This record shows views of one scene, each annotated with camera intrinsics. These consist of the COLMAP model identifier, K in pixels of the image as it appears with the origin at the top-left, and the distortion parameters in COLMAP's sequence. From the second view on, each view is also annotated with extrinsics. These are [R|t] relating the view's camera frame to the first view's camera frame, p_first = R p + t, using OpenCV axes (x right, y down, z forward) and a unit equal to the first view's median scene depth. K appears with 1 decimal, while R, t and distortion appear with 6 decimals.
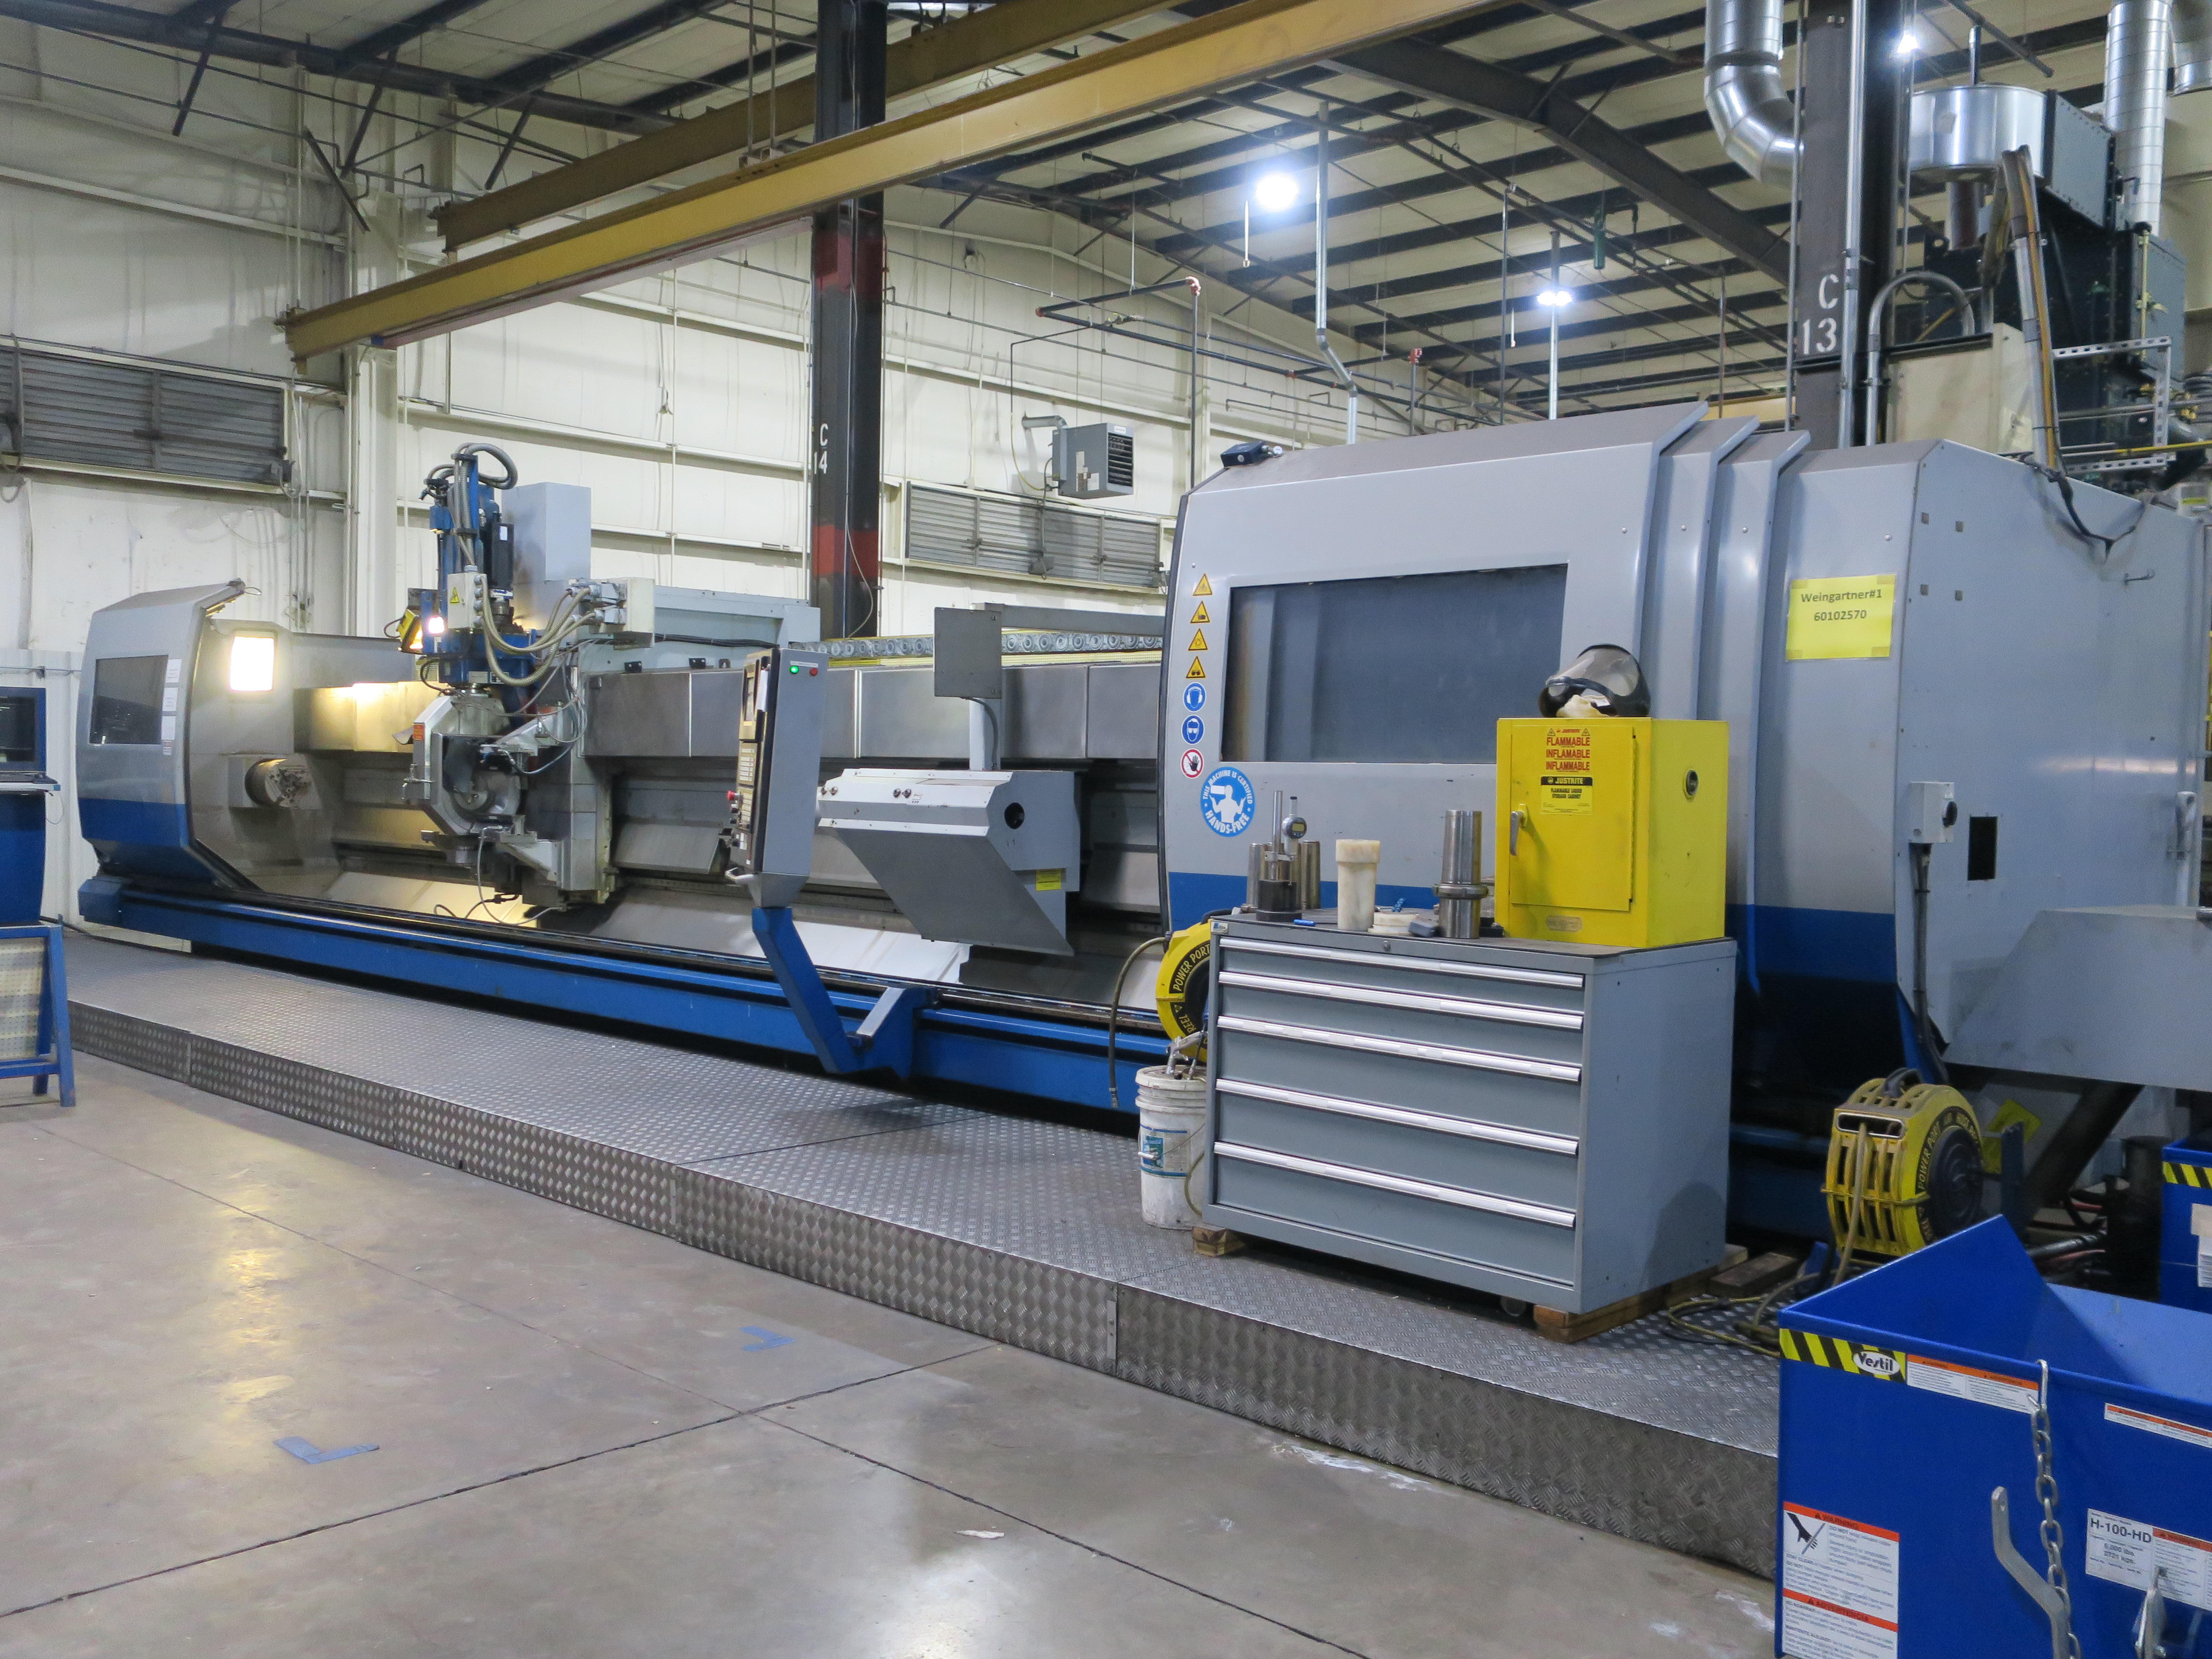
lens RADIAL K [[1978.3, 0, 1106.0], [0, 1978.3, 829.5], [0, 0, 1]] dist [0.016767, 0.004519]
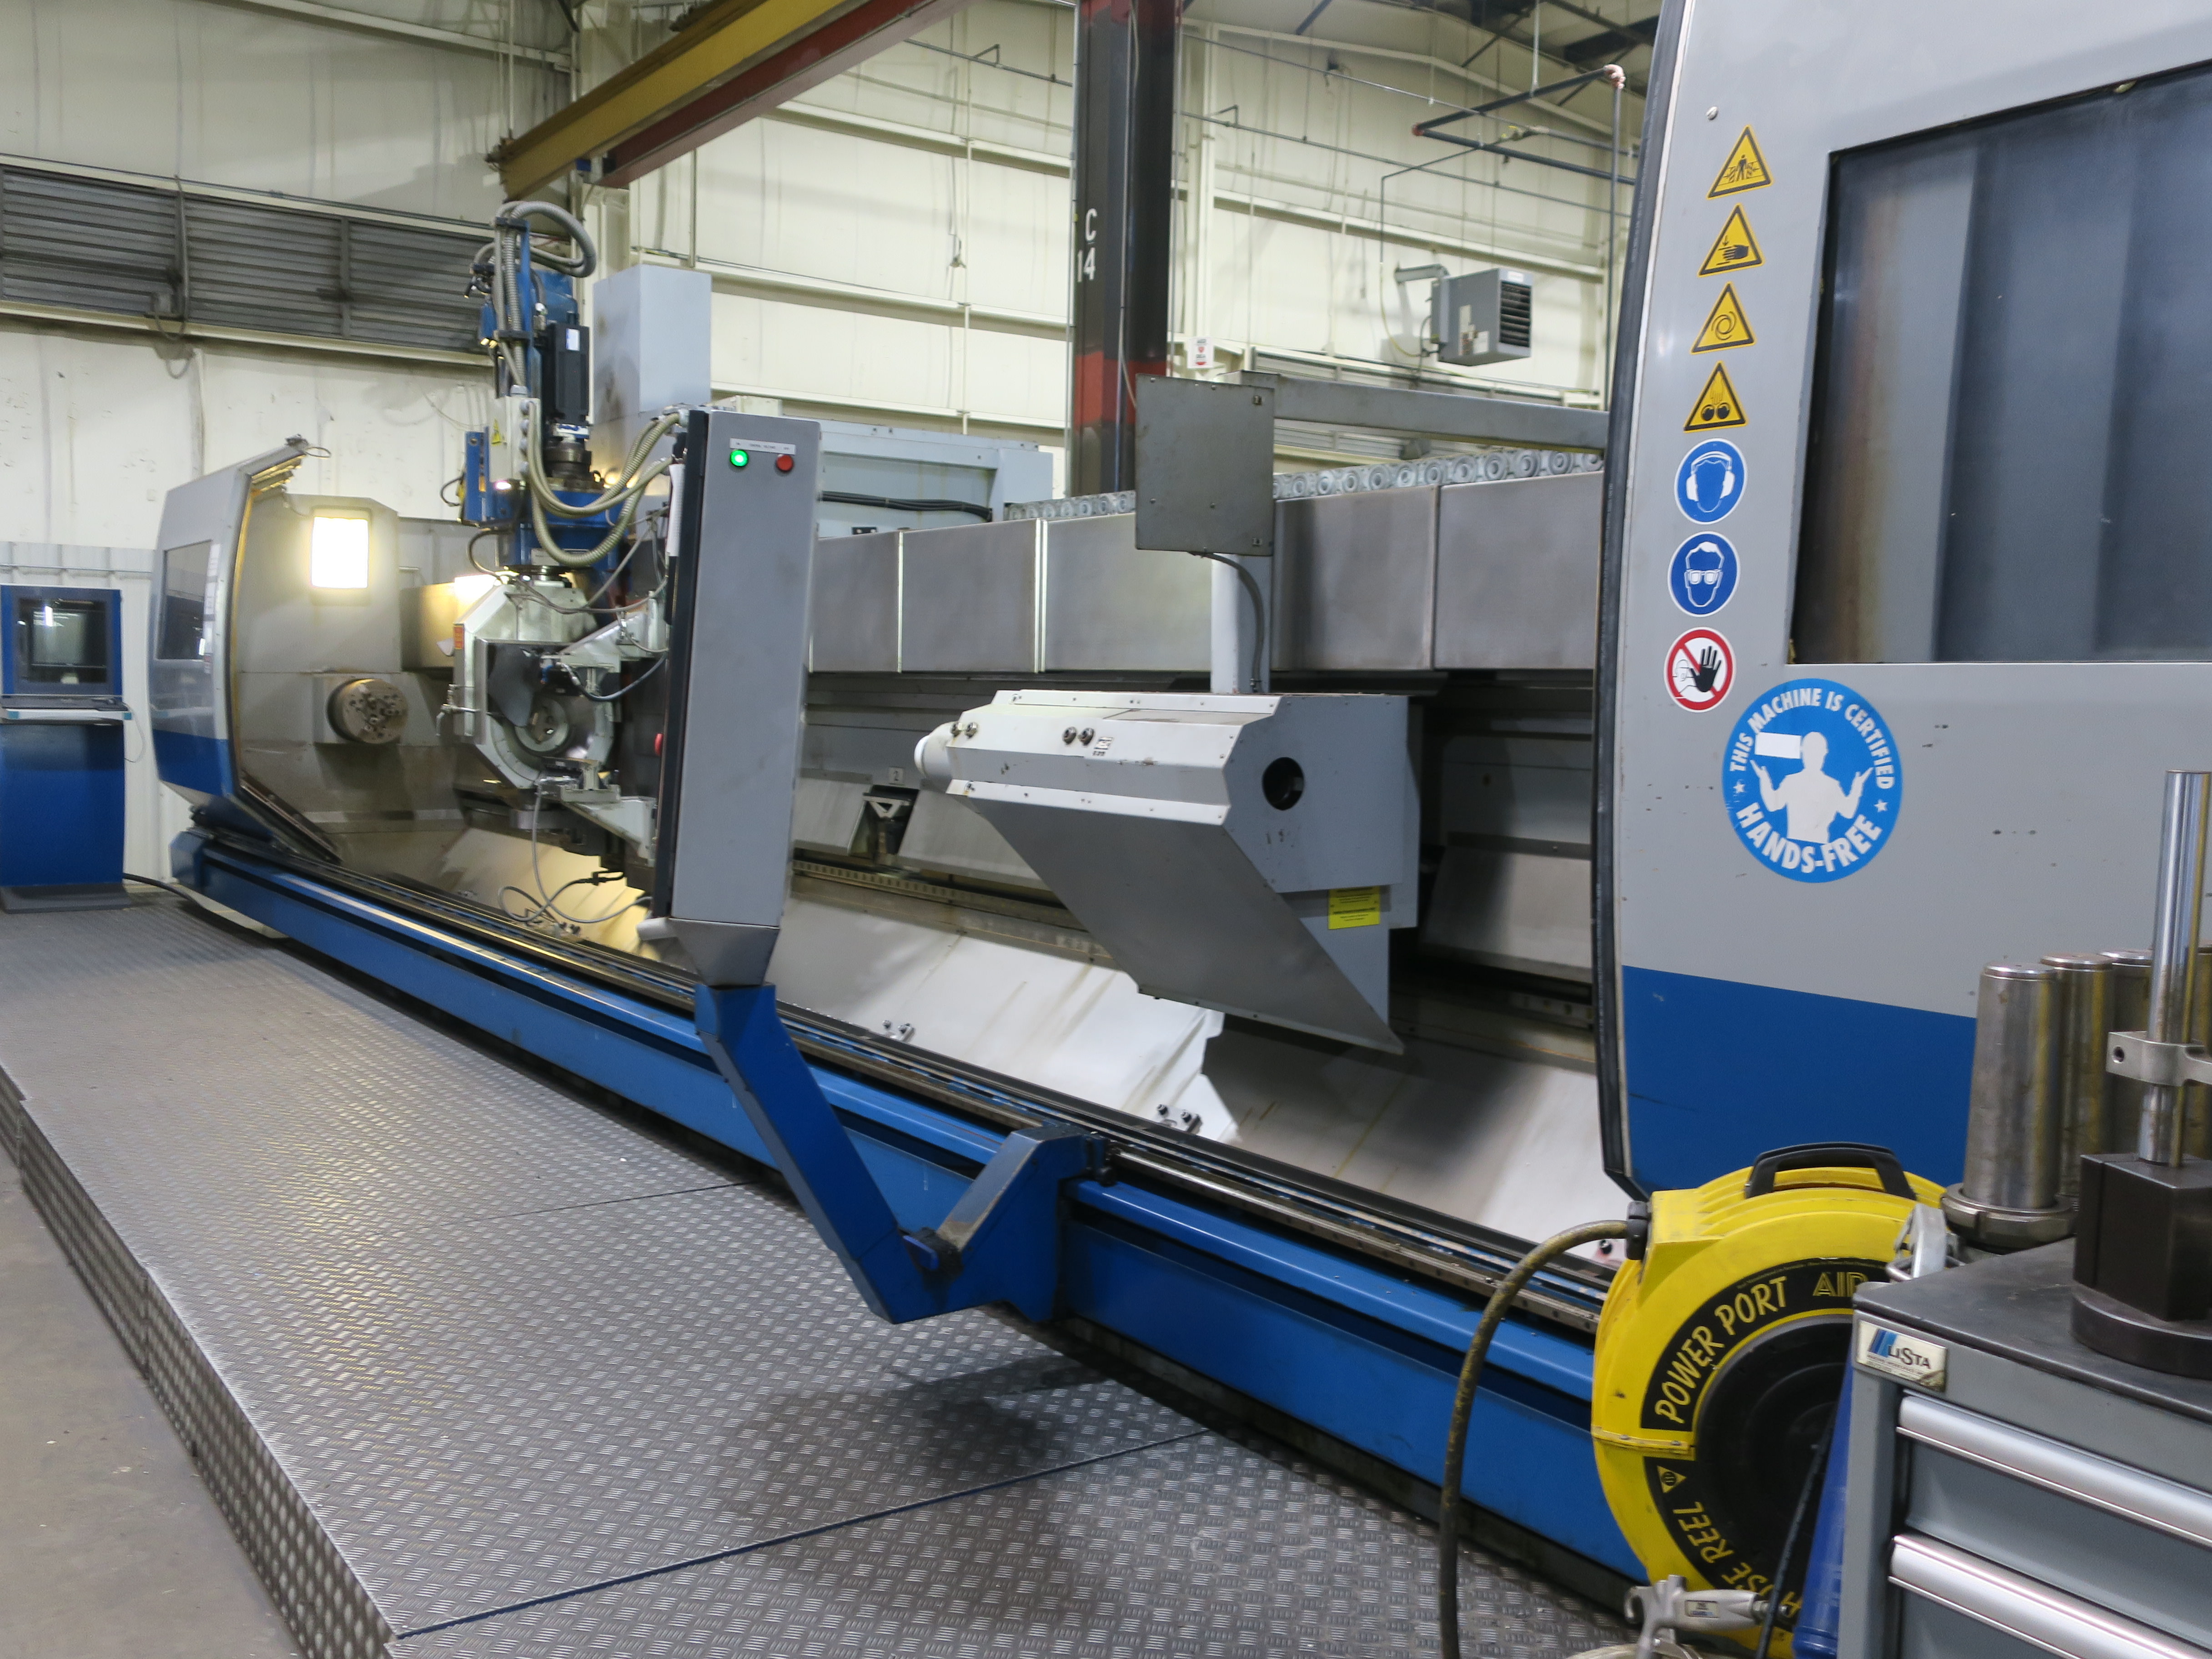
lens RADIAL K [[1978.3, 0, 1106.0], [0, 1978.3, 829.5], [0, 0, 1]] dist [0.016767, 0.004519]
pose [[0.981206, 0.014751, -0.192400, 0.003973], [-0.007771, 0.999286, 0.036982, -0.008522], [0.192808, -0.034792, 0.980620, 0.314561]]
